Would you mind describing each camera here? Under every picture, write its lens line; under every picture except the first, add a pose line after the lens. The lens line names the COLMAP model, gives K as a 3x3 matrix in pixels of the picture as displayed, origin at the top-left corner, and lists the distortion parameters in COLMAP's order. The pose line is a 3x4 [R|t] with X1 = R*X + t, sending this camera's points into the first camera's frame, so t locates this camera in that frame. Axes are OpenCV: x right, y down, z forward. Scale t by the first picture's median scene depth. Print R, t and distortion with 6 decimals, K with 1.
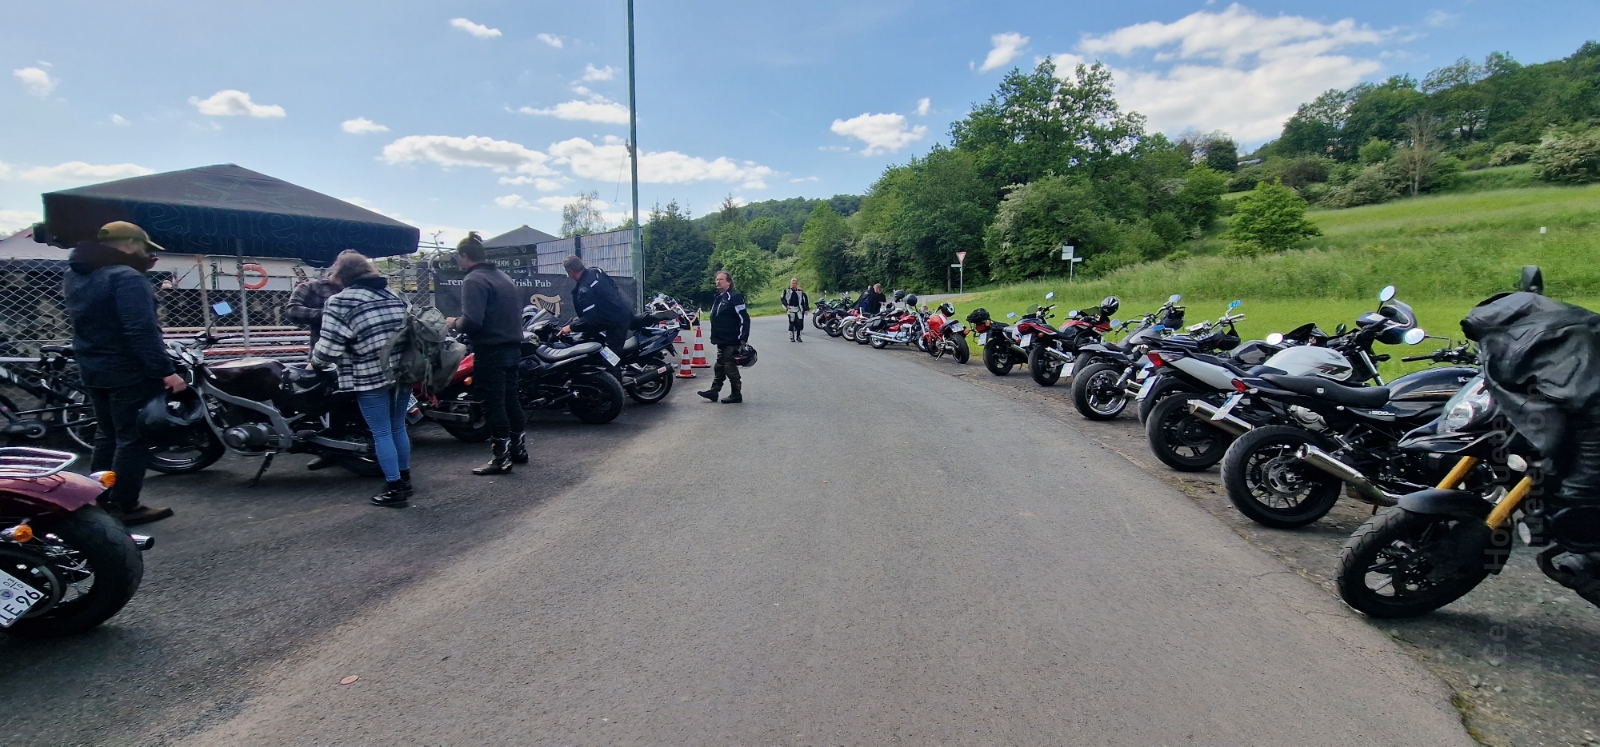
lens RADIAL K [[661.0, 0, 791.6], [0, 661.0, 377.6], [0, 0, 1]] dist [0.002960, -0.005369]
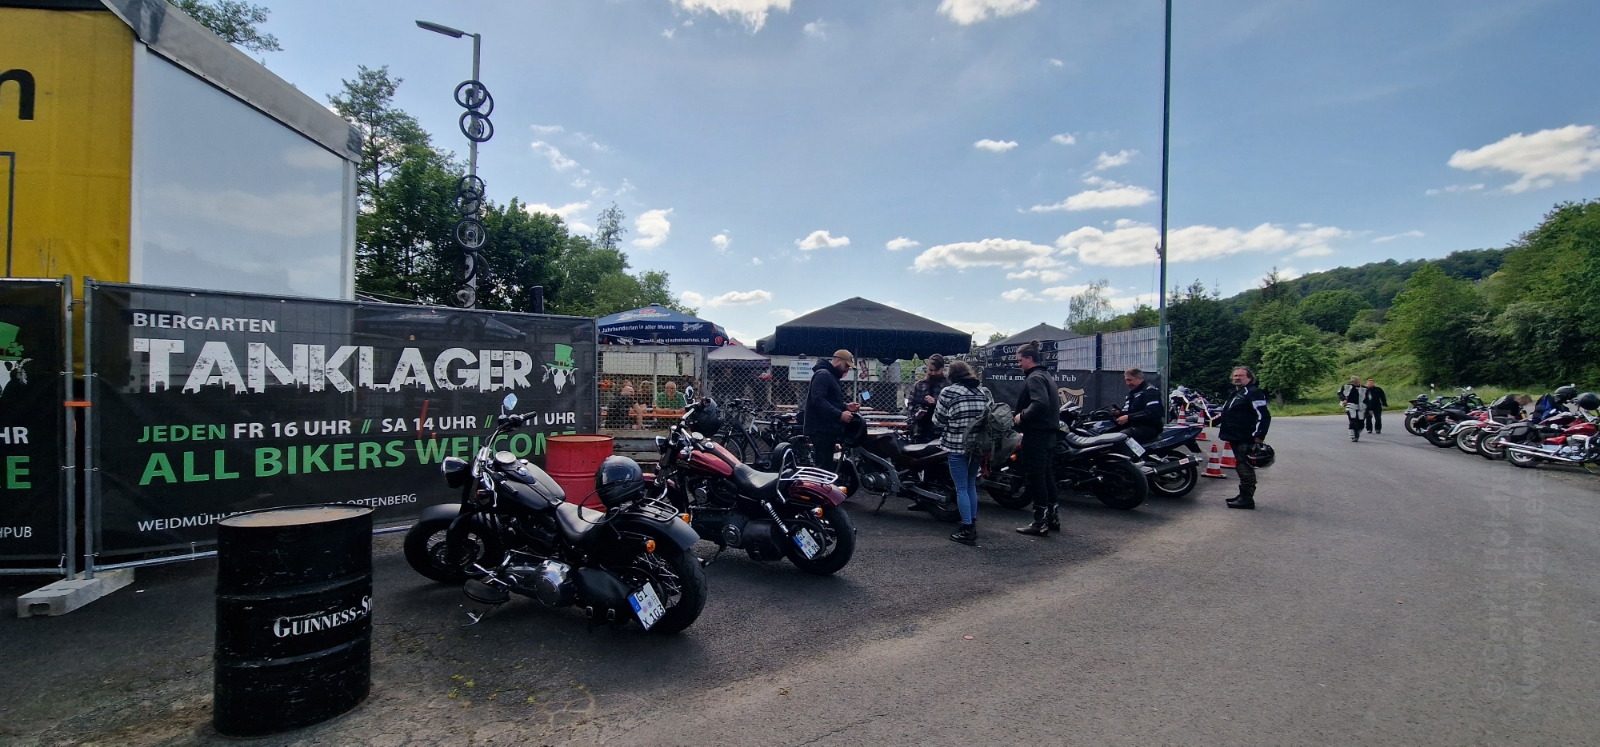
lens RADIAL K [[661.0, 0, 791.6], [0, 661.0, 377.6], [0, 0, 1]] dist [0.002960, -0.005369]
pose [[0.750895, 0.005156, -0.660401, 0.010614], [-0.094120, 0.990598, -0.099283, 0.010958], [0.653680, 0.136708, 0.744321, -0.127456]]
